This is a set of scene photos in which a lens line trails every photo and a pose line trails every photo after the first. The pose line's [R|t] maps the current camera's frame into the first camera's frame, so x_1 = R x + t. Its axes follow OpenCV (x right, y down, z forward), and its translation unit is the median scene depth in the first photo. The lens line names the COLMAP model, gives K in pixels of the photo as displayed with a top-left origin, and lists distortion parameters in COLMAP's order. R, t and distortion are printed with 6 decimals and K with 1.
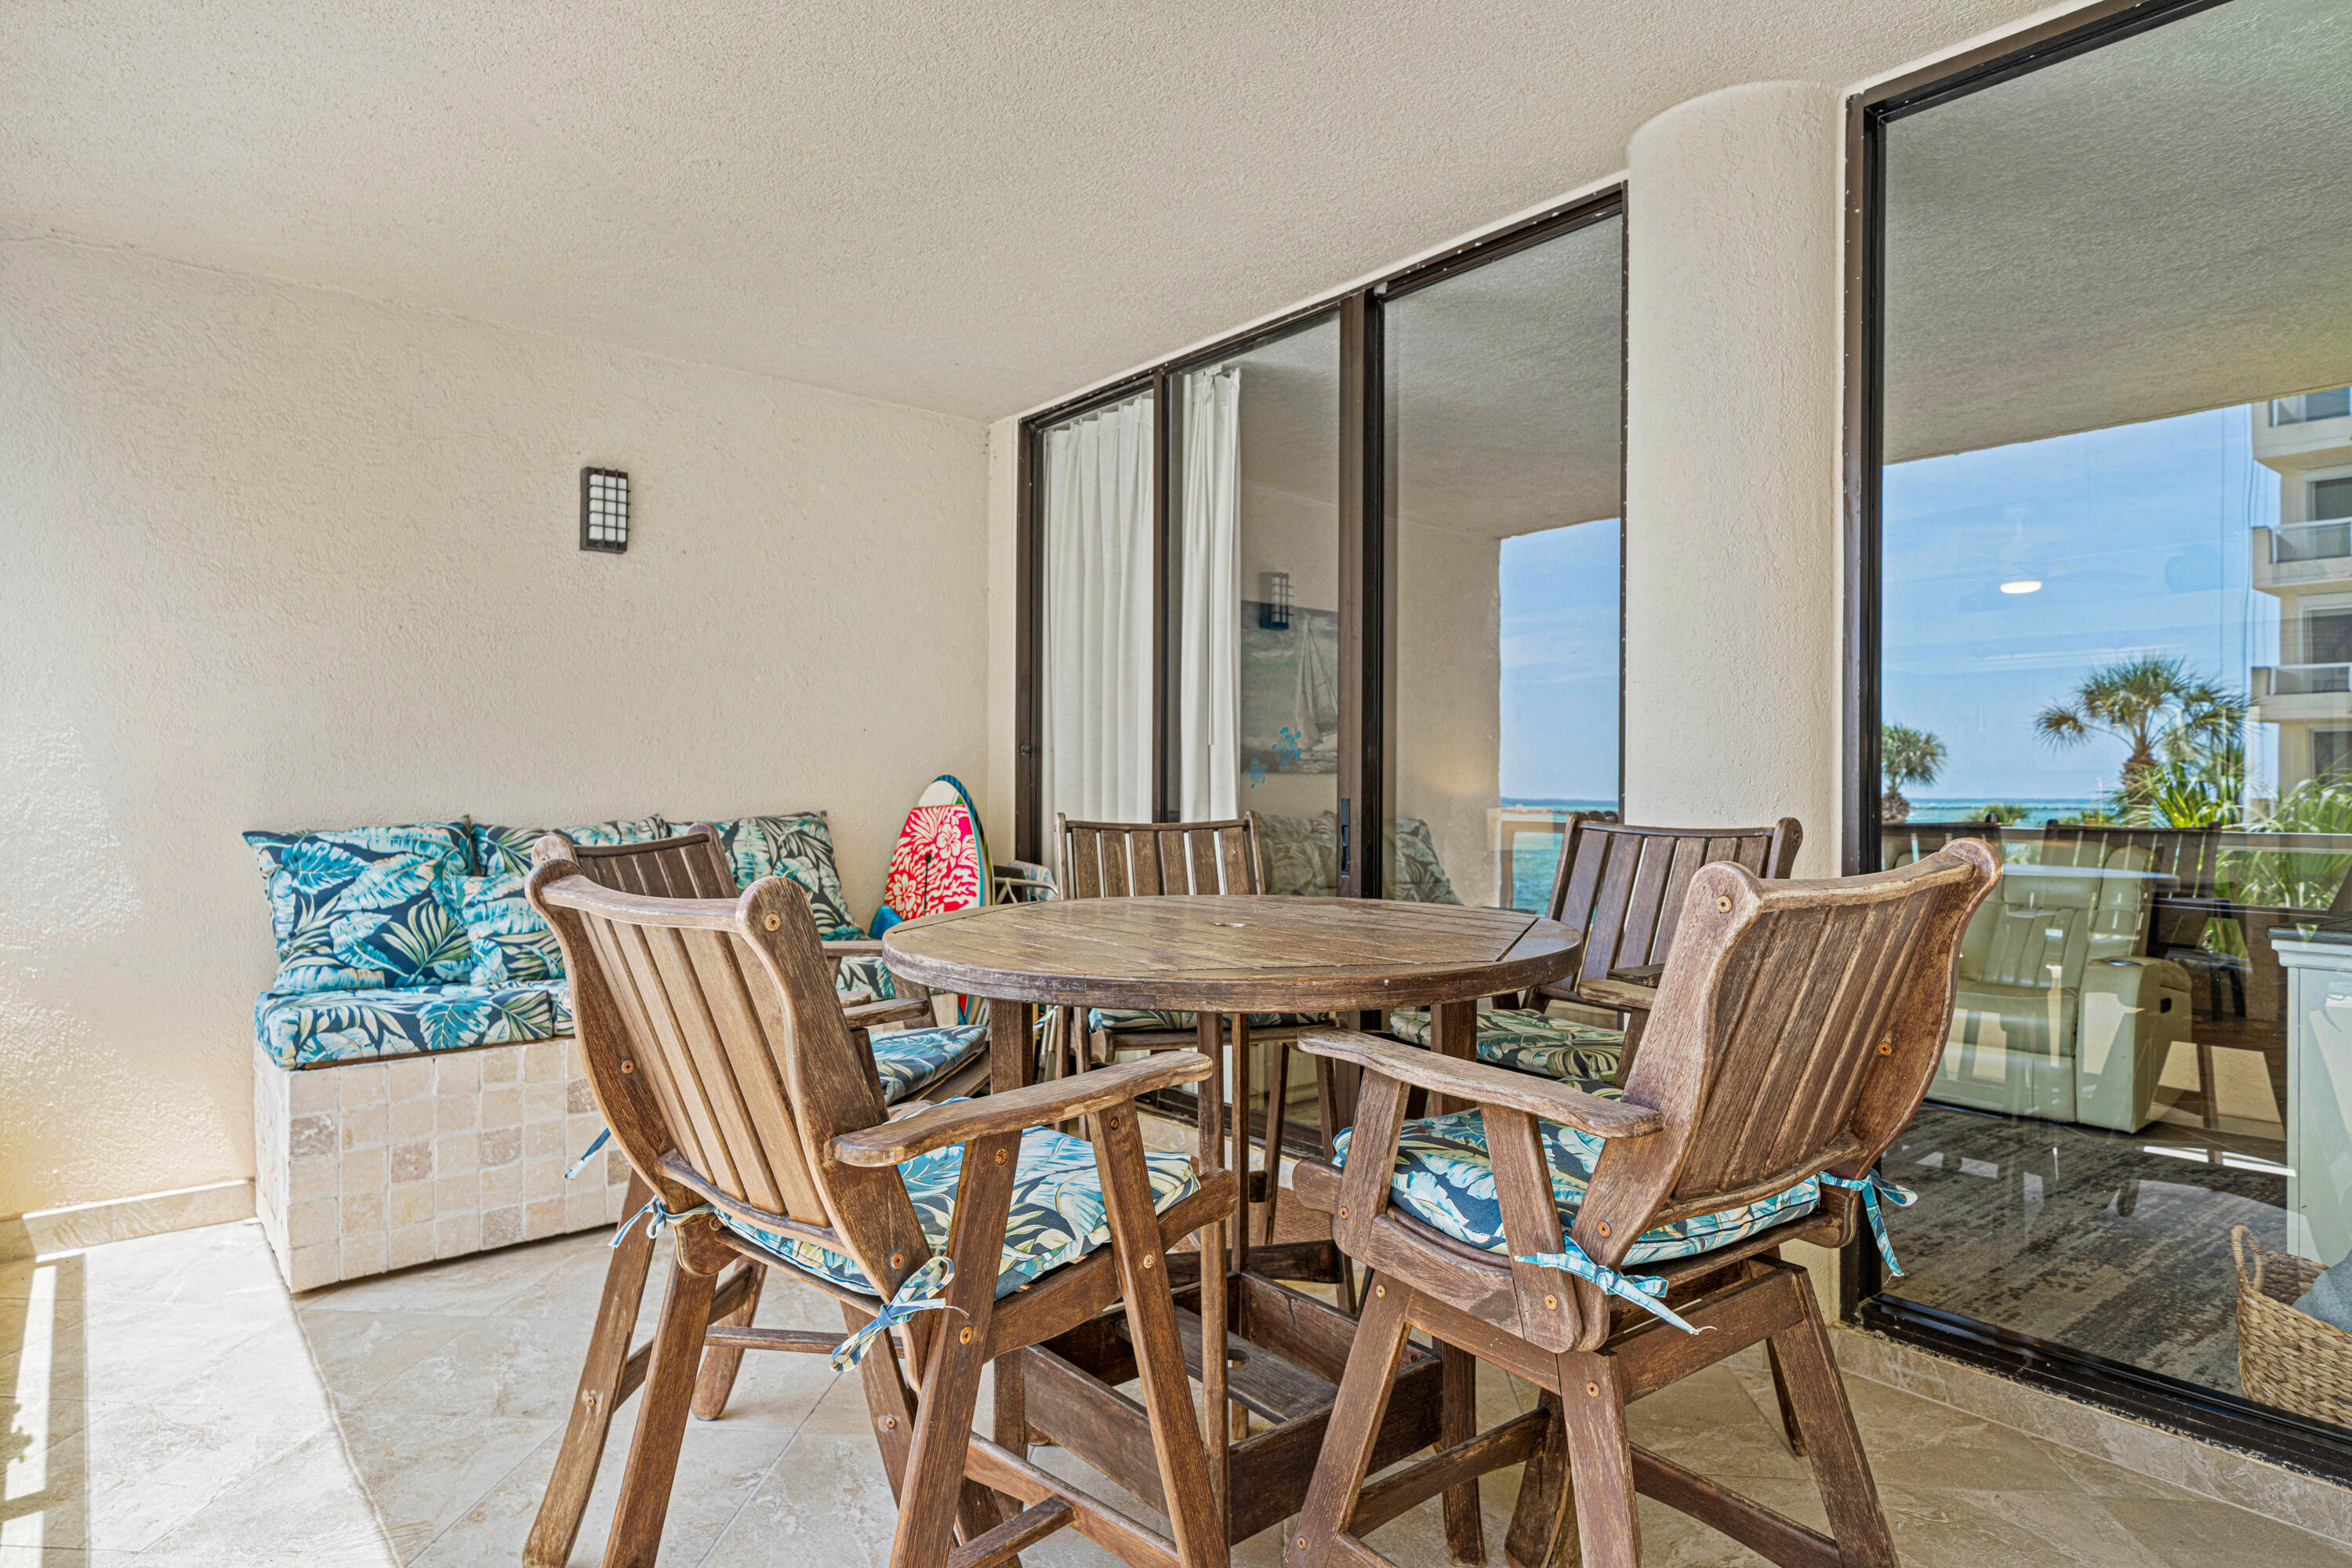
lens RADIAL K [[1344.3, 0, 1176.0], [0, 1344.3, 784.0], [0, 0, 1]] dist [0.014846, -0.000162]
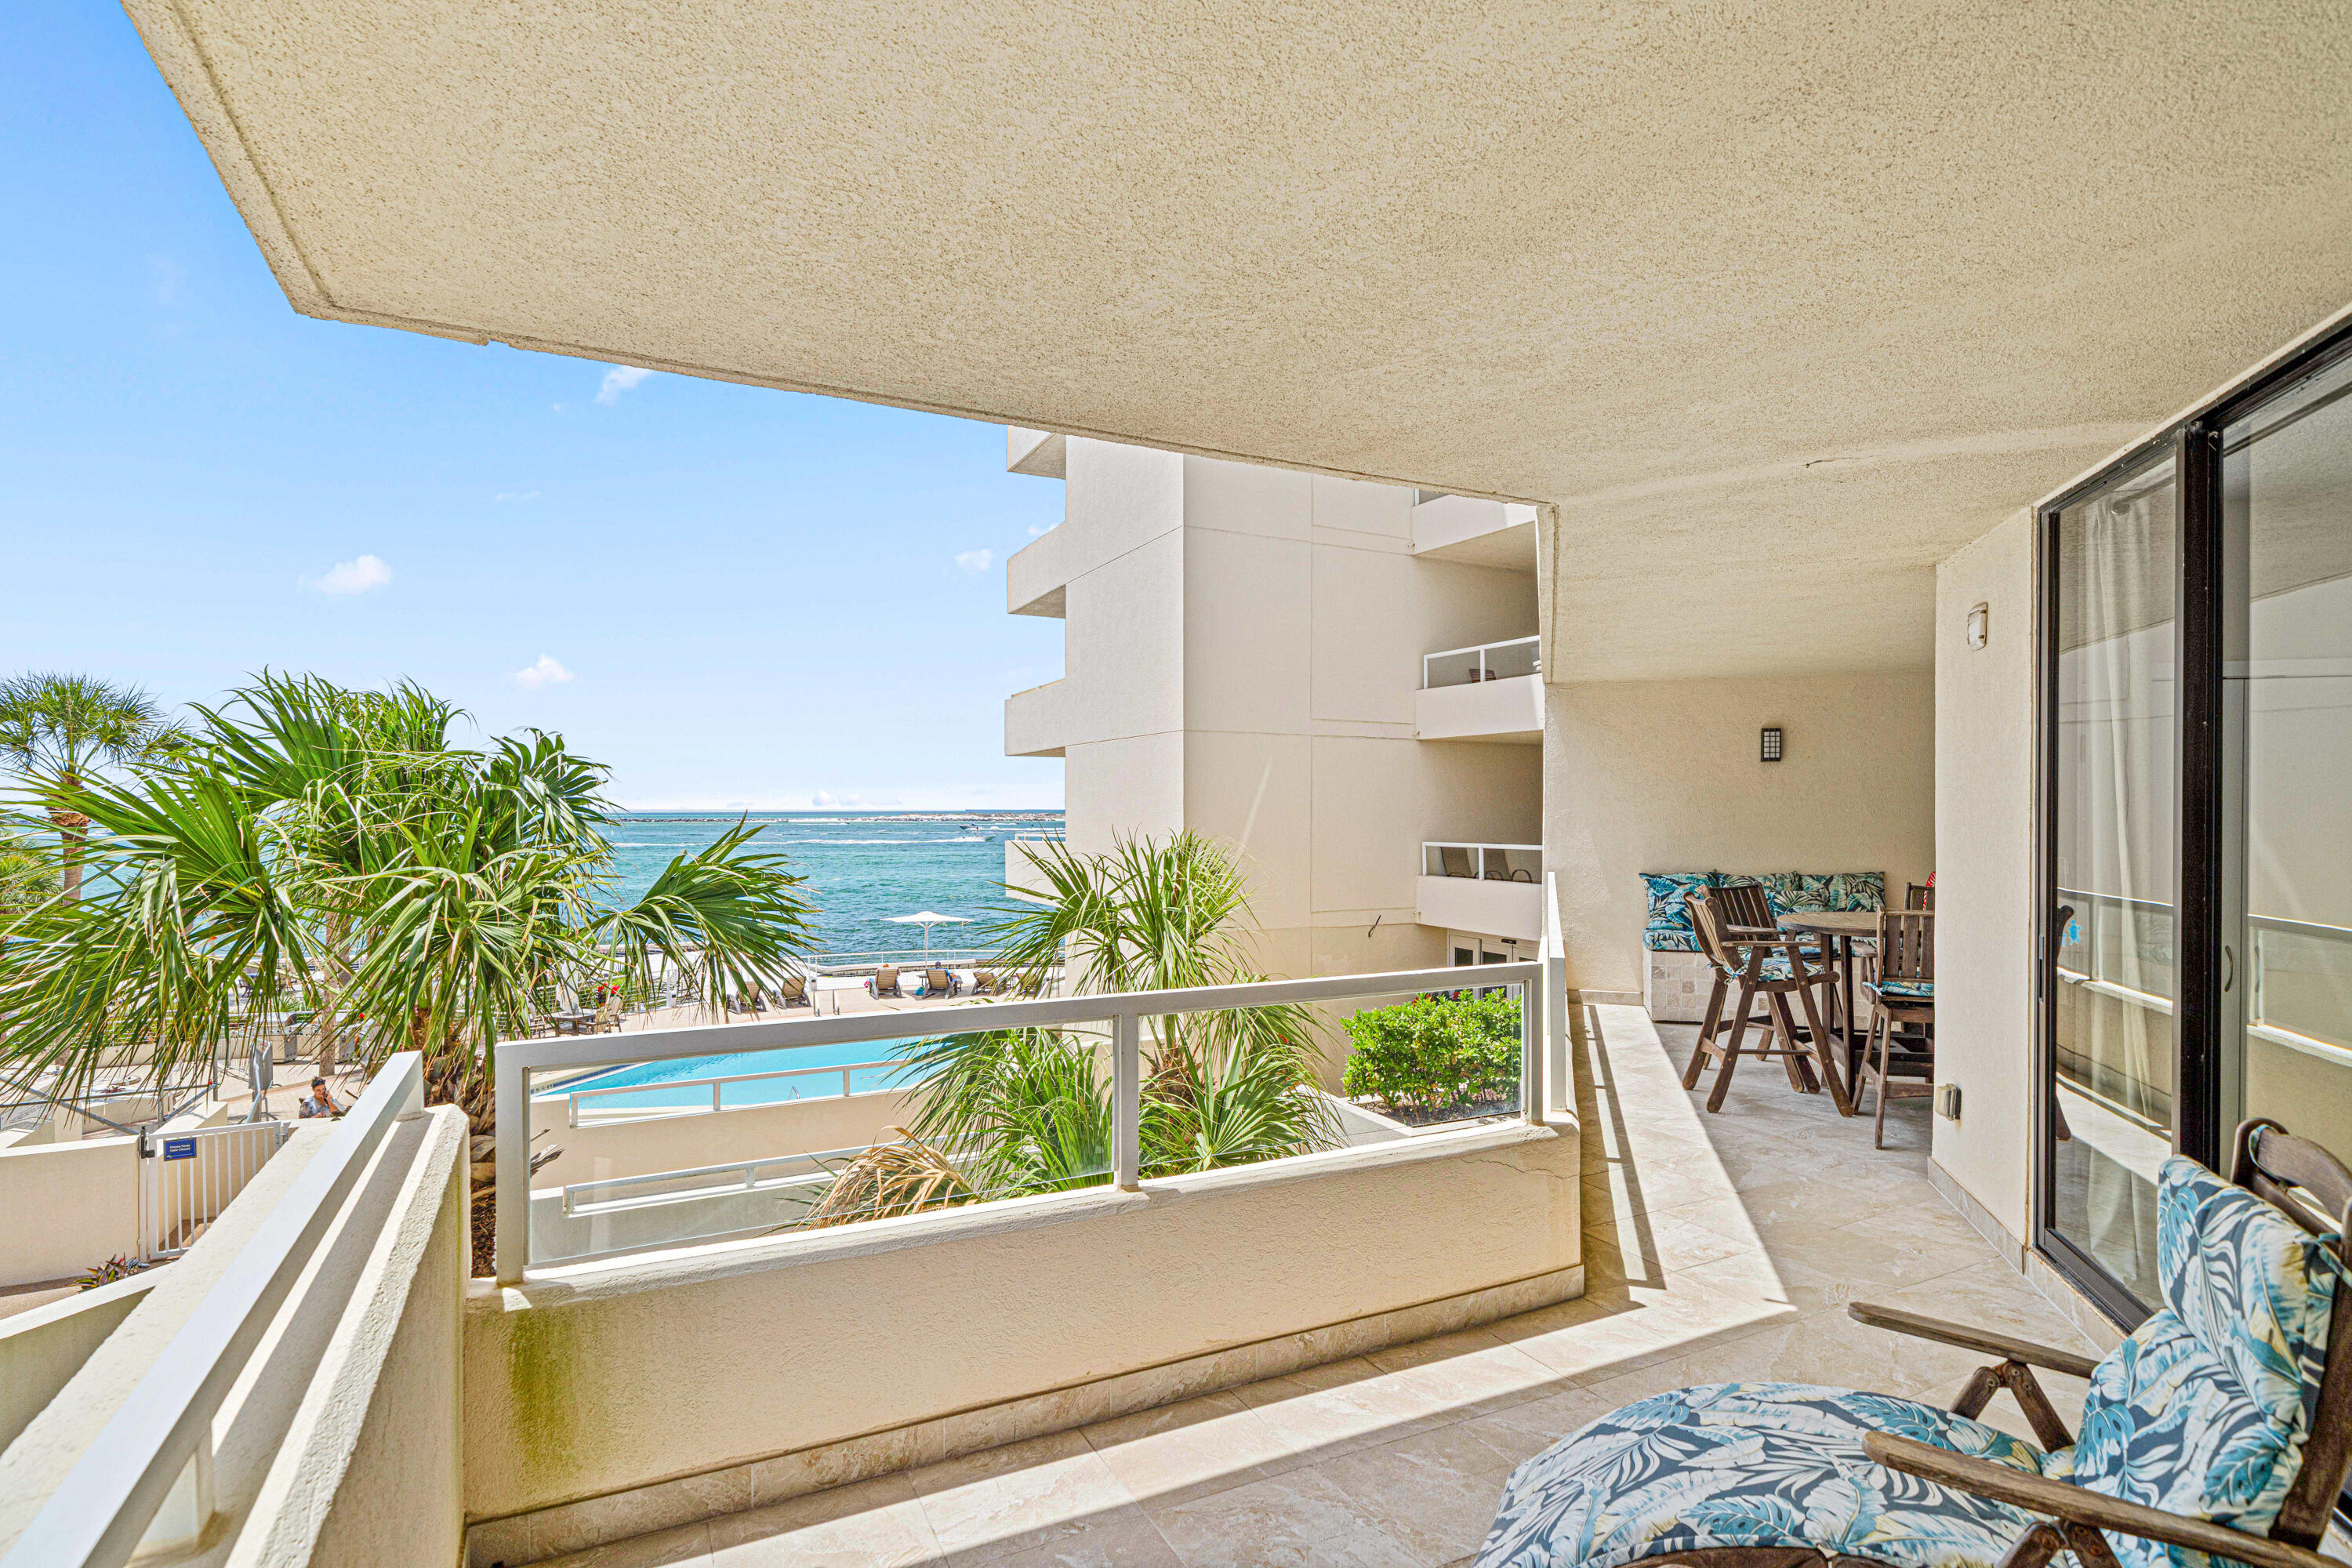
lens RADIAL K [[1137.5, 0, 1169.2], [0, 1137.5, 818.3], [0, 0, 1]] dist [0.000992, 0.000207]
pose [[0.536849, 0.002670, -0.843674, 0.823521], [0.003754, 0.999978, 0.005553, -0.098713], [0.843670, -0.006149, 0.536826, -1.153699]]
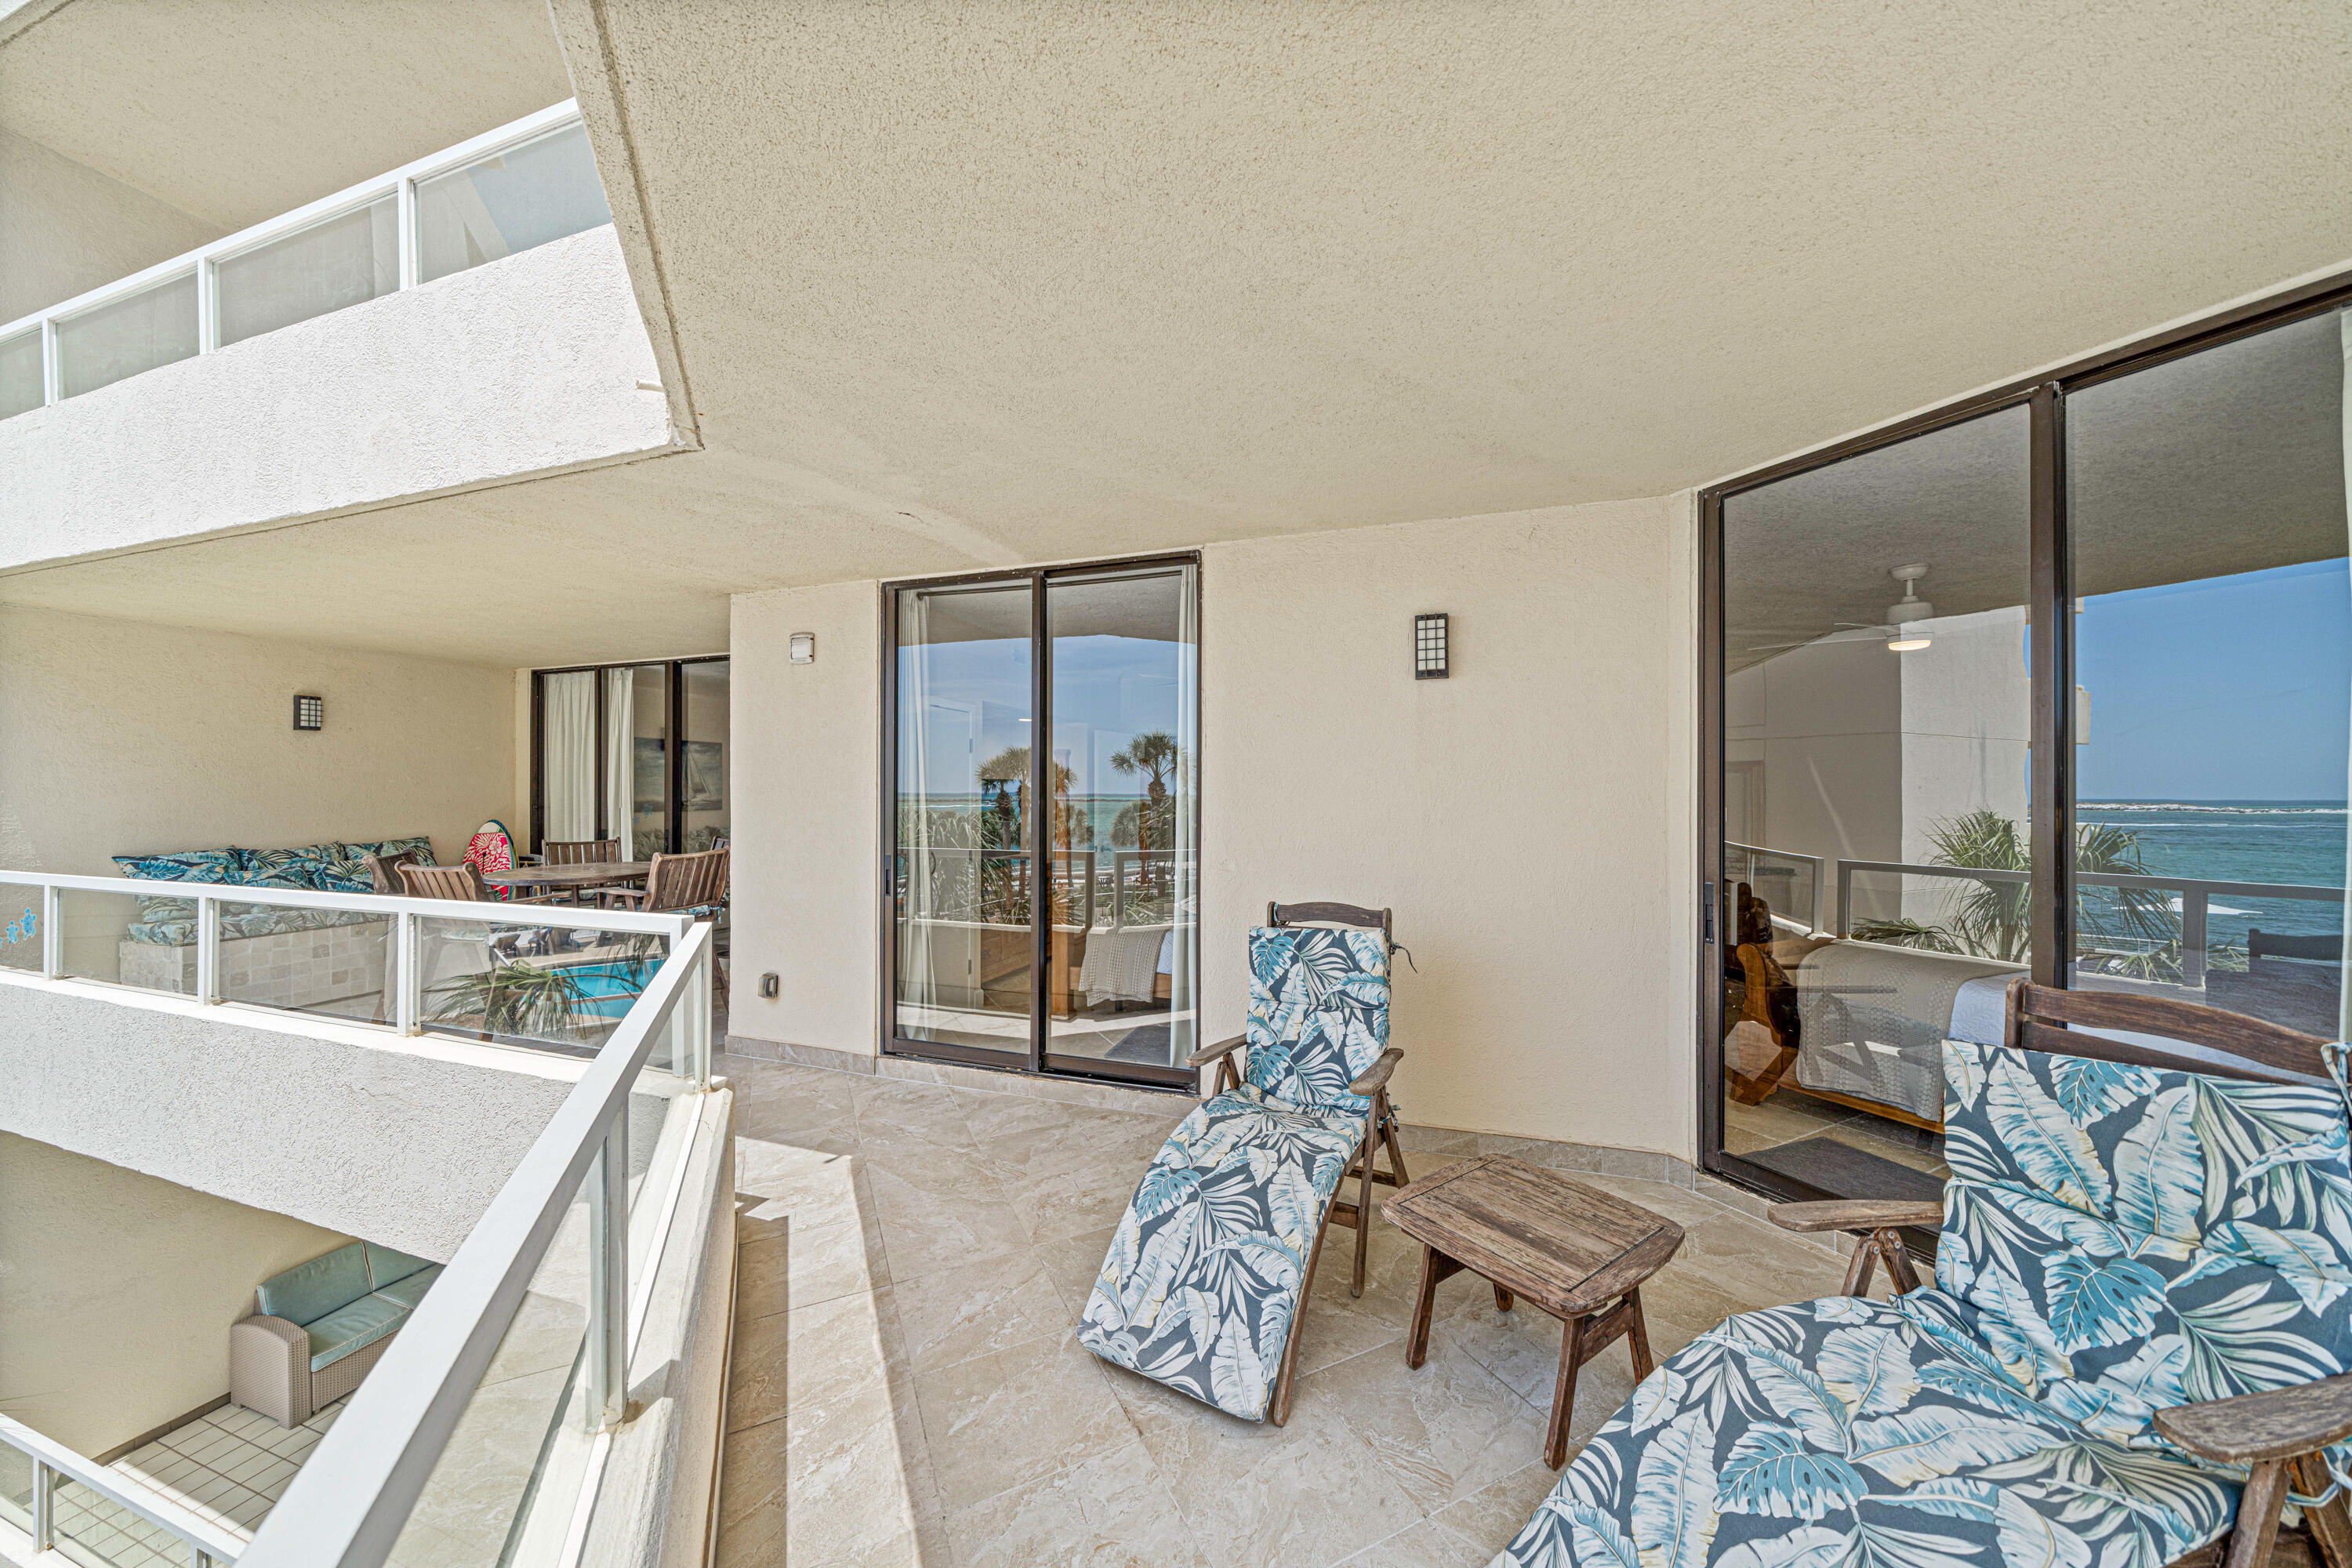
lens RADIAL K [[807.5, 0, 1176.0], [0, 807.5, 784.0], [0, 0, 1]] dist [-0.002855, -0.000139]
pose [[0.852930, -0.002547, 0.522020, 0.156134], [0.003322, 0.999994, -0.000548, -0.083077], [-0.522015, 0.002201, 0.852933, -1.135131]]
